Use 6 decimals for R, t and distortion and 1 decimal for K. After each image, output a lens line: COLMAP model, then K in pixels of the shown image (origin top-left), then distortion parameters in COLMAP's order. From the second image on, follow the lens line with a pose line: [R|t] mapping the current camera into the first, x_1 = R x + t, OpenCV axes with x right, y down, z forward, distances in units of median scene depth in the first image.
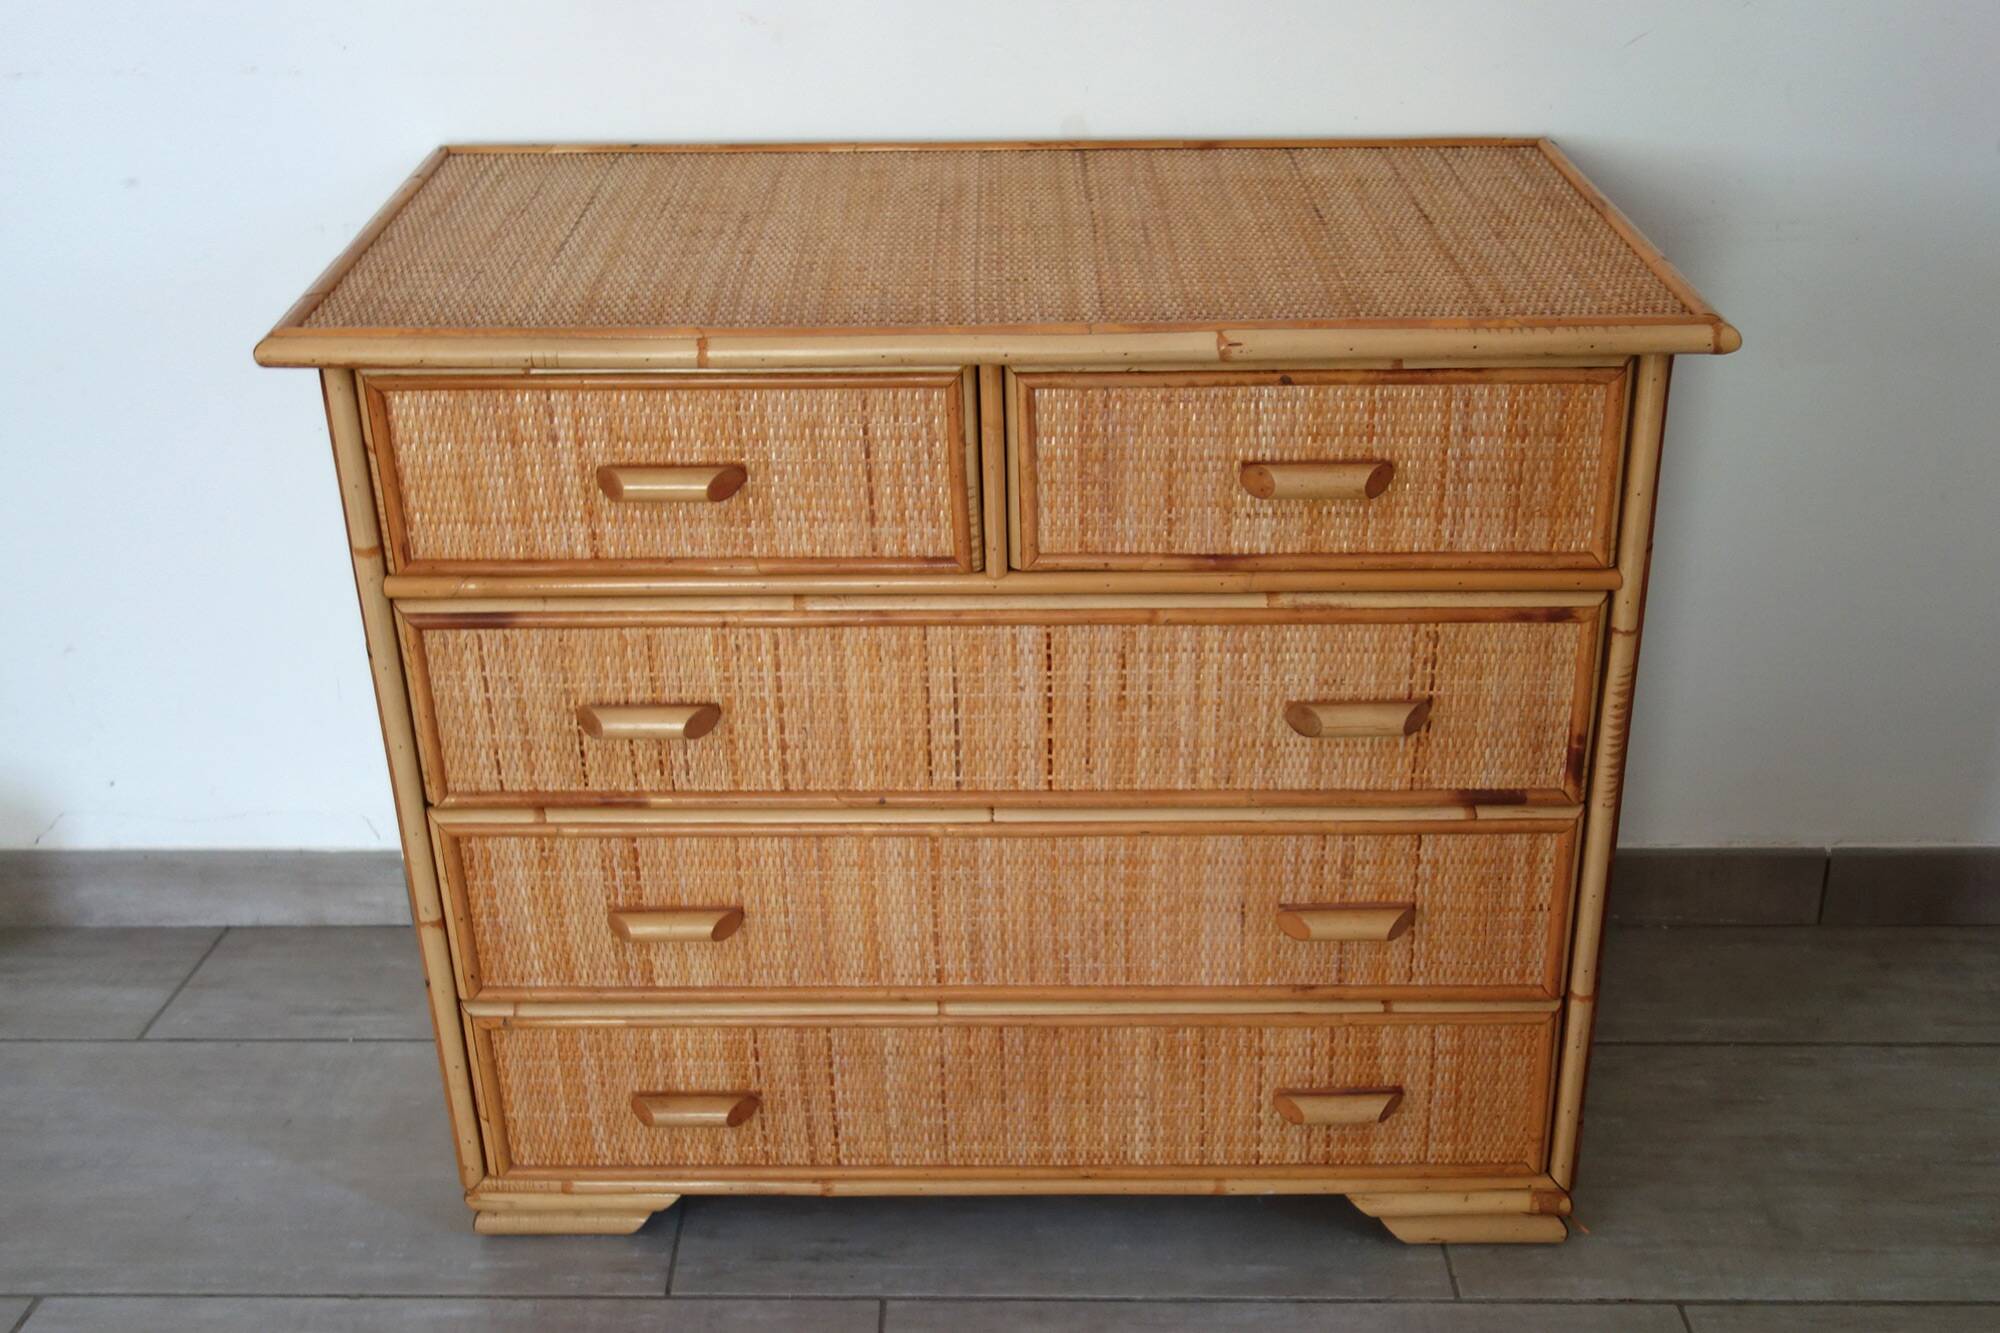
lens RADIAL K [[2039.4, 0, 1000.0], [0, 2039.4, 666.5], [0, 0, 1]] dist [0.002126, -0.006180]
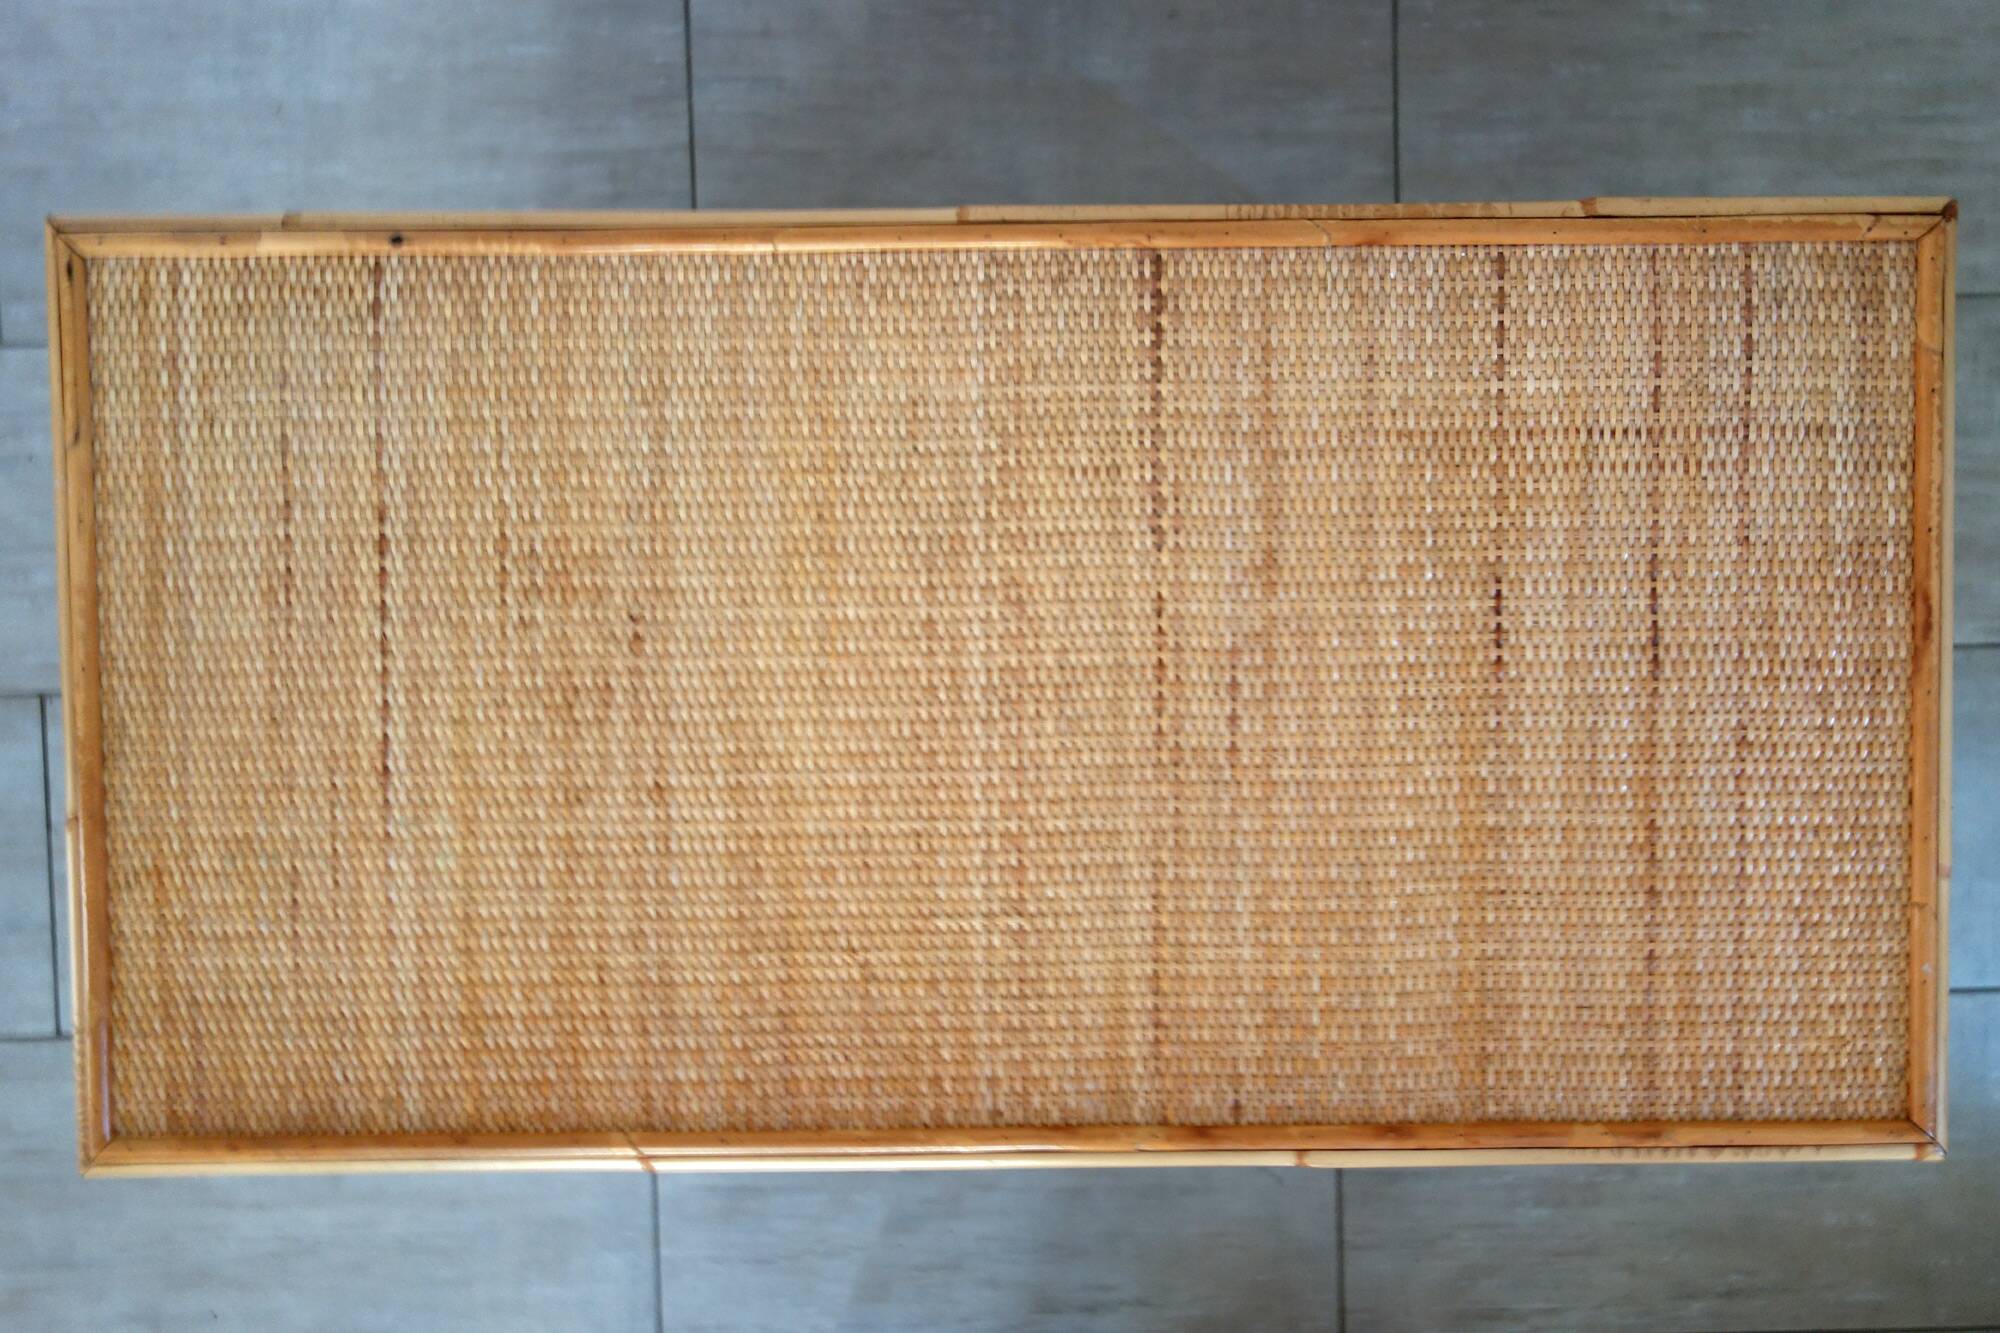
lens RADIAL K [[1581.9, 0, 1000.0], [0, 1581.9, 666.5], [0, 0, 1]] dist [0.007495, -0.007761]
pose [[0.999849, -0.006315, 0.016200, -0.041802], [-0.011624, 0.450153, 0.892876, -1.886162], [-0.012931, -0.892929, 0.450012, 2.116247]]
